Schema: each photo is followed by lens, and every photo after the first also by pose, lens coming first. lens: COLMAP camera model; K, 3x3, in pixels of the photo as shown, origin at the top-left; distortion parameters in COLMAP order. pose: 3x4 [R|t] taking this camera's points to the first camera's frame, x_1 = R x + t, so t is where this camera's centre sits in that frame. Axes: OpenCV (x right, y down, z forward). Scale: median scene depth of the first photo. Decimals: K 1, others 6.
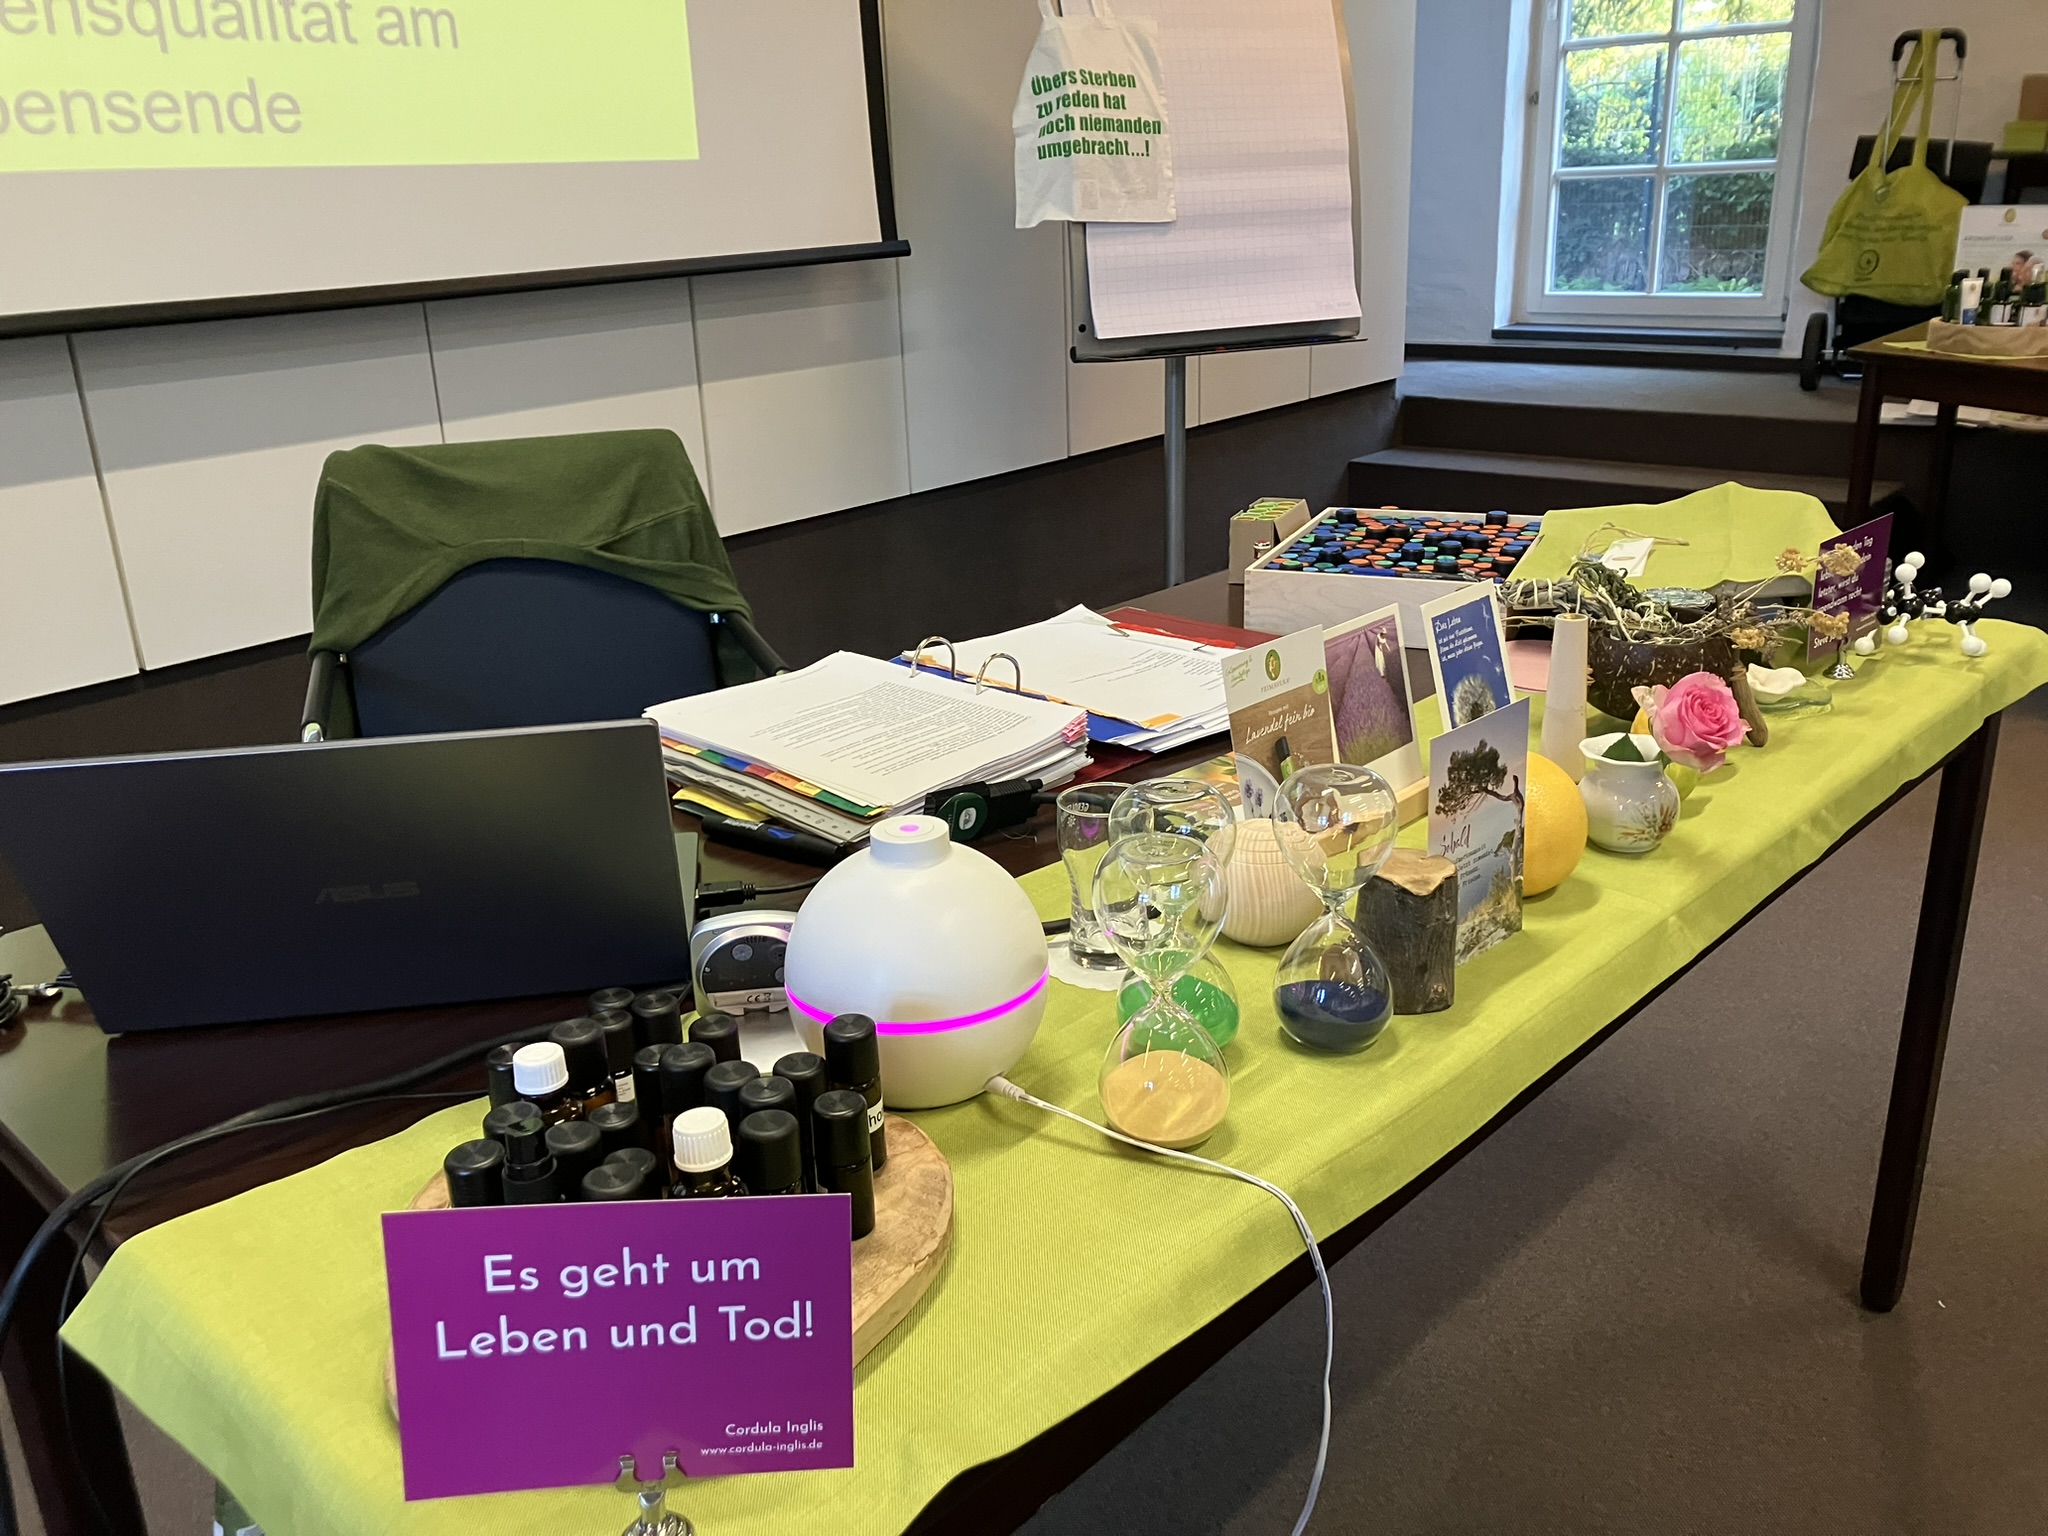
lens RADIAL K [[1668.9, 0, 1024.0], [0, 1668.9, 768.0], [0, 0, 1]] dist [0.006291, 0.008276]
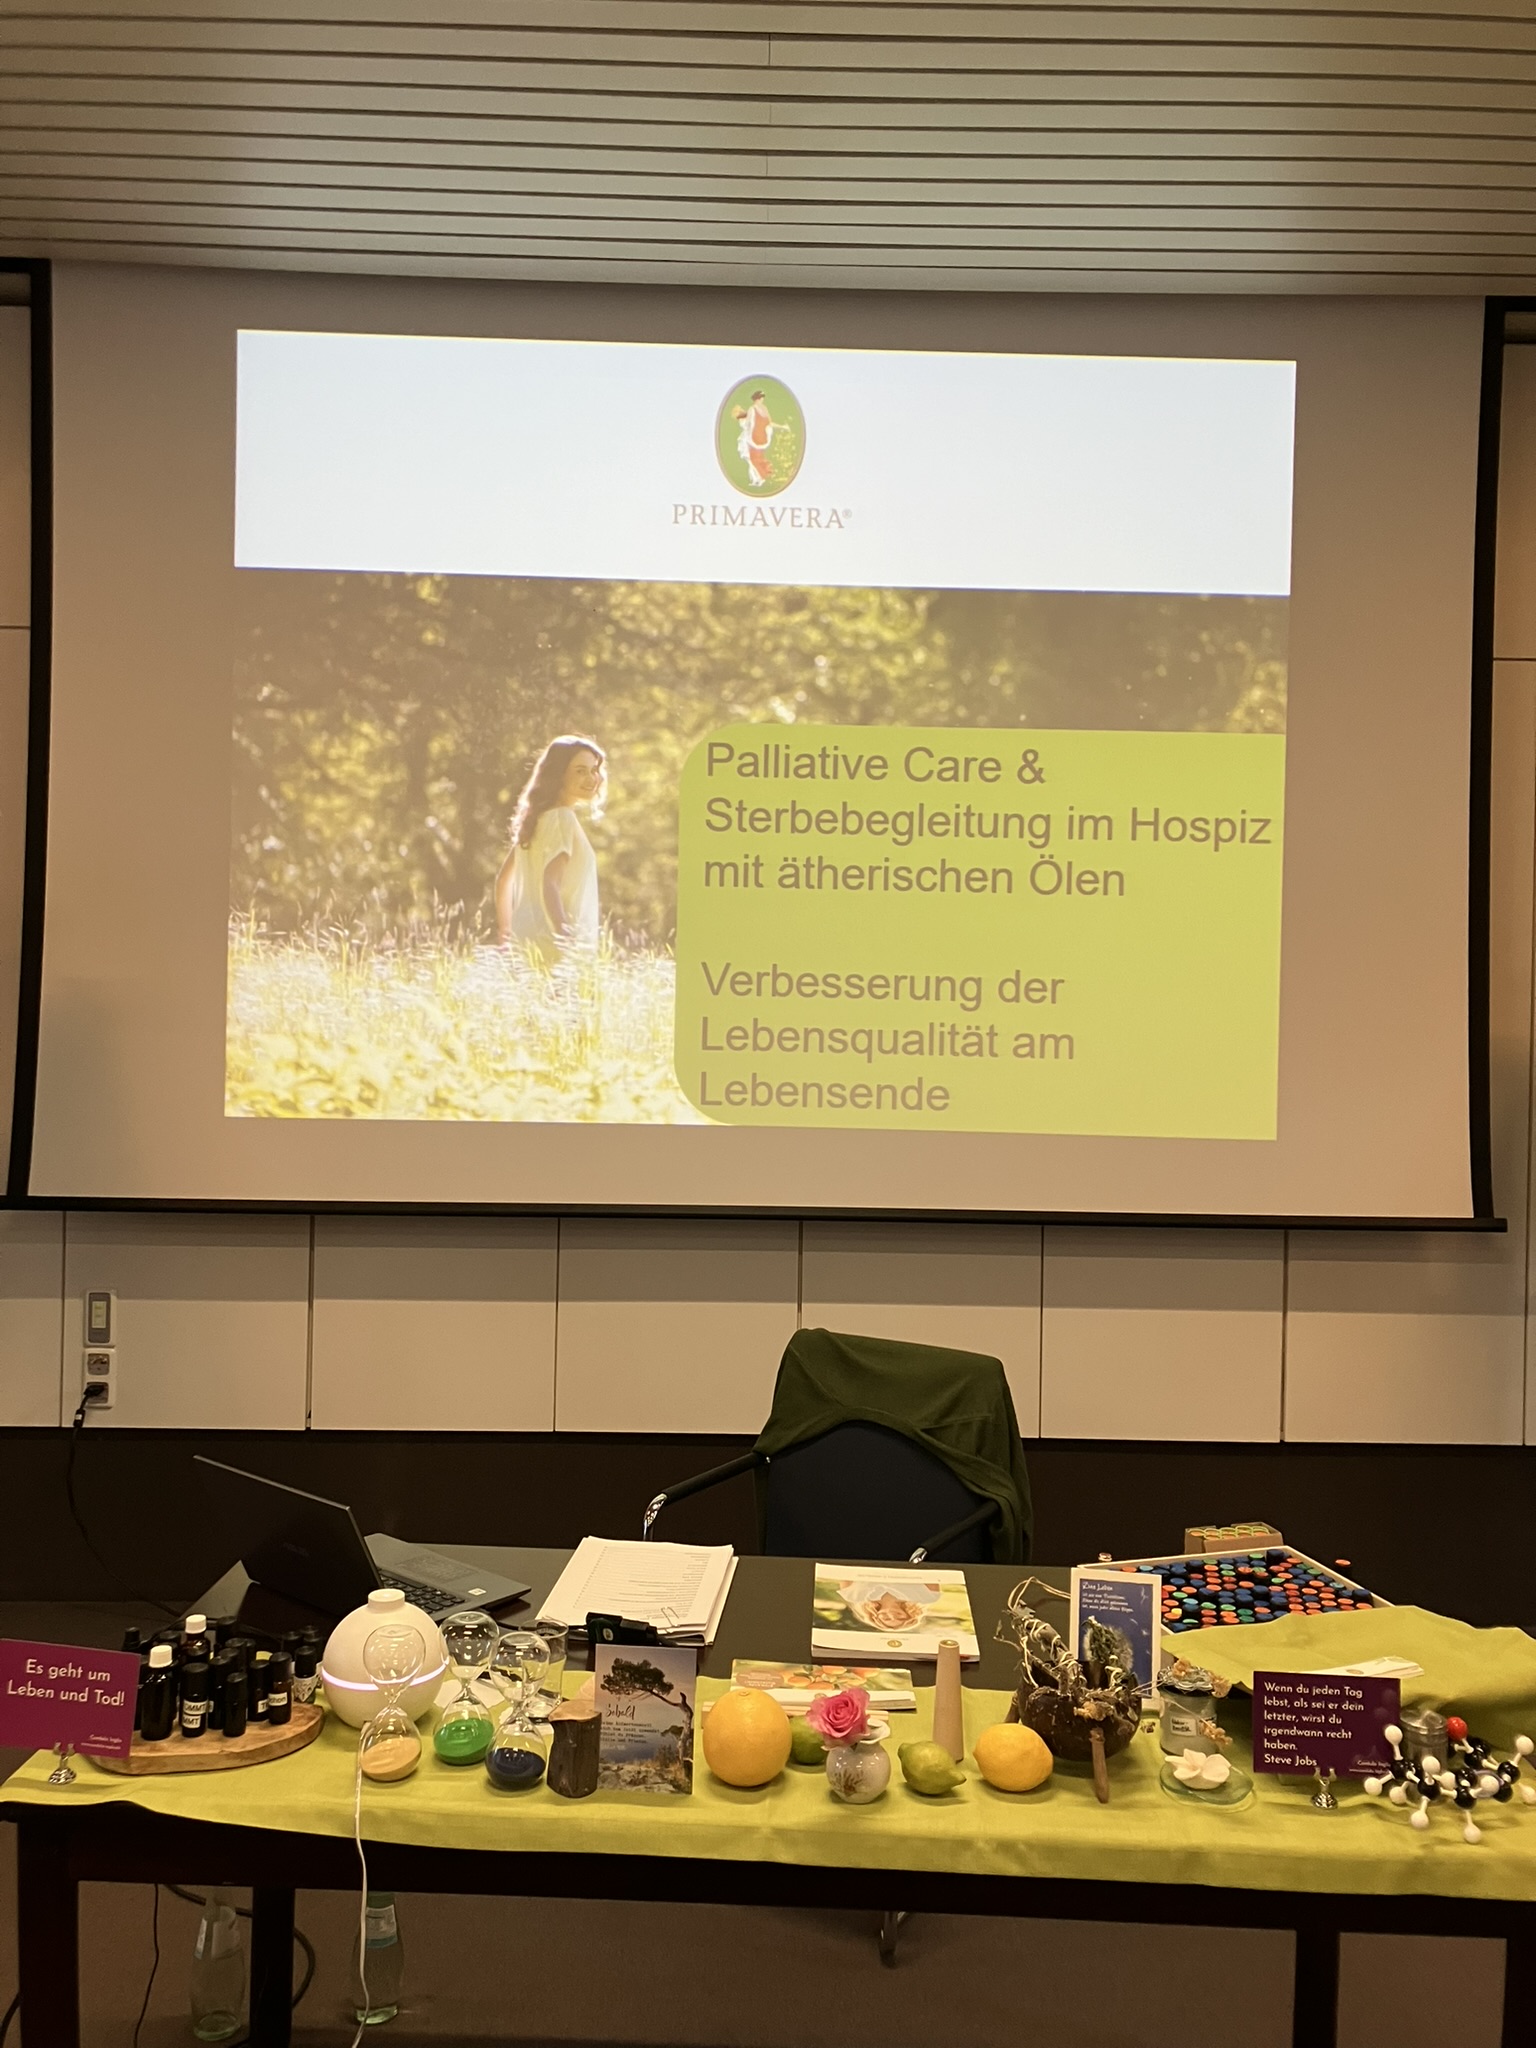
lens RADIAL K [[1668.9, 0, 768.0], [0, 1668.9, 1024.0], [0, 0, 1]] dist [0.006291, 0.008276]
pose [[0.669851, 0.065472, -0.739604, 0.700659], [-0.295418, 0.937368, -0.184578, -0.155765], [0.681196, 0.342132, 0.647238, -0.138786]]
